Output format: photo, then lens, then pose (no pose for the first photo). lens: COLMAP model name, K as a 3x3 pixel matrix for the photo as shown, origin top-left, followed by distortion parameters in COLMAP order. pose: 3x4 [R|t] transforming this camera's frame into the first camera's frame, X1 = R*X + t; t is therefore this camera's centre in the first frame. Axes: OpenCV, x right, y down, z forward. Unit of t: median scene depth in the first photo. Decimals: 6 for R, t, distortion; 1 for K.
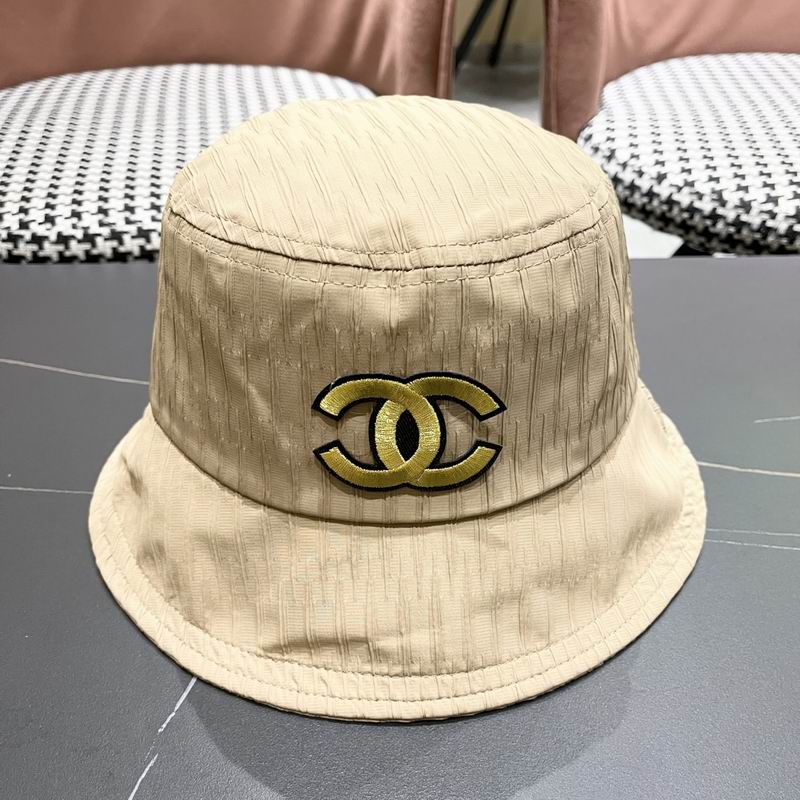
lens RADIAL K [[824.2, 0, 396.1], [0, 824.2, 414.7], [0, 0, 1]] dist [0.016577, 0.000000]
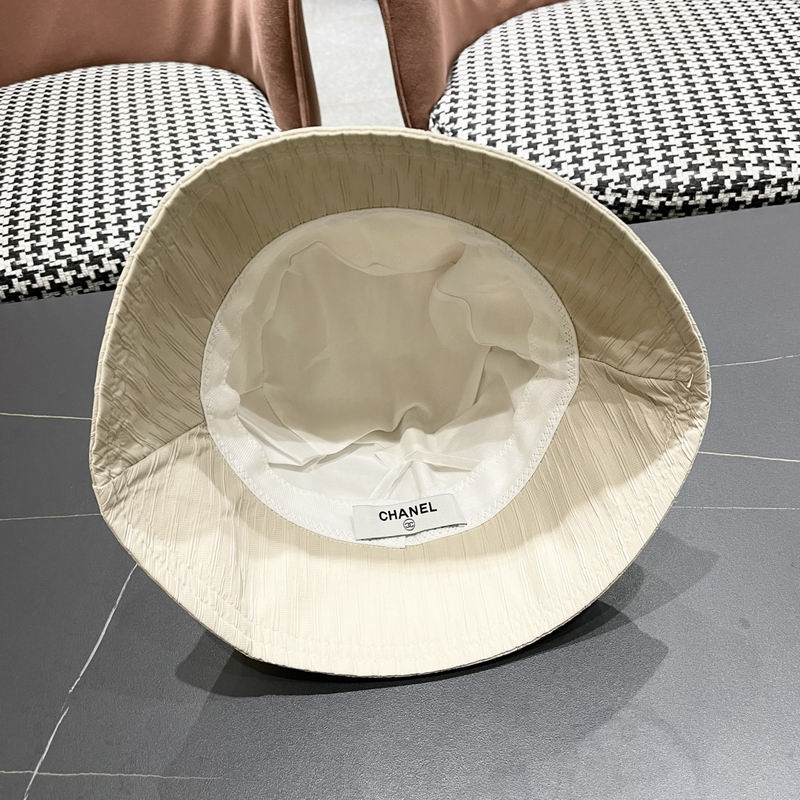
lens RADIAL K [[824.2, 0, 404.2], [0, 824.2, 404.4], [0, 0, 1]] dist [0.016577, 0.000000]
pose [[0.993330, -0.114554, -0.013140, 0.180267], [0.115281, 0.984346, 0.133317, -0.119757], [-0.002337, -0.133942, 0.990986, -0.195004]]
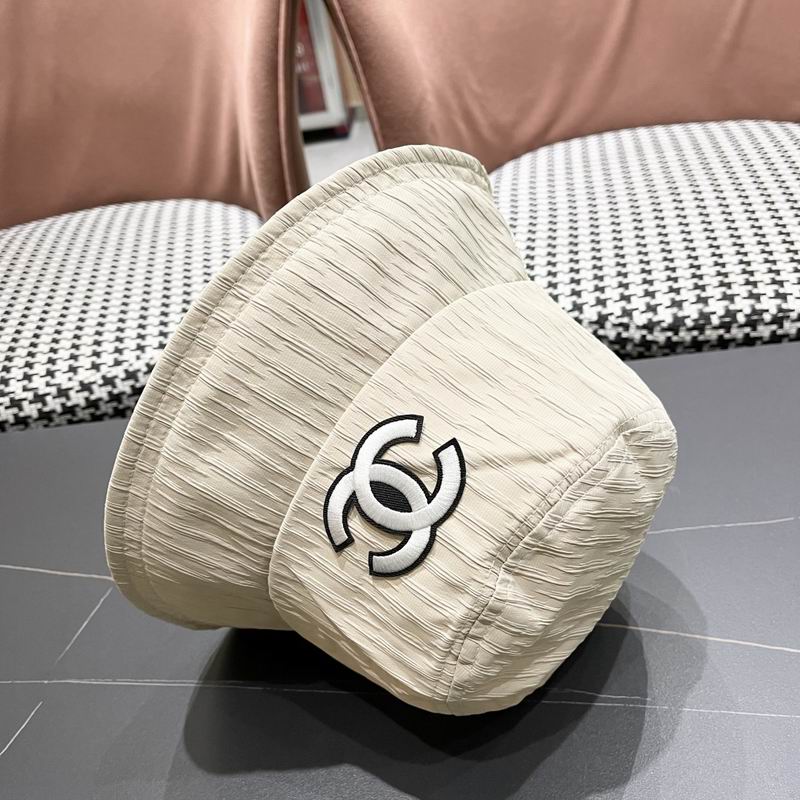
lens RADIAL K [[824.2, 0, 409.8], [0, 824.2, 409.1], [0, 0, 1]] dist [0.016577, 0.000000]
pose [[0.991334, -0.101925, -0.082869, 0.303288], [0.099977, 0.994614, -0.027336, -0.116312], [0.085209, 0.018814, 0.996185, -0.084871]]
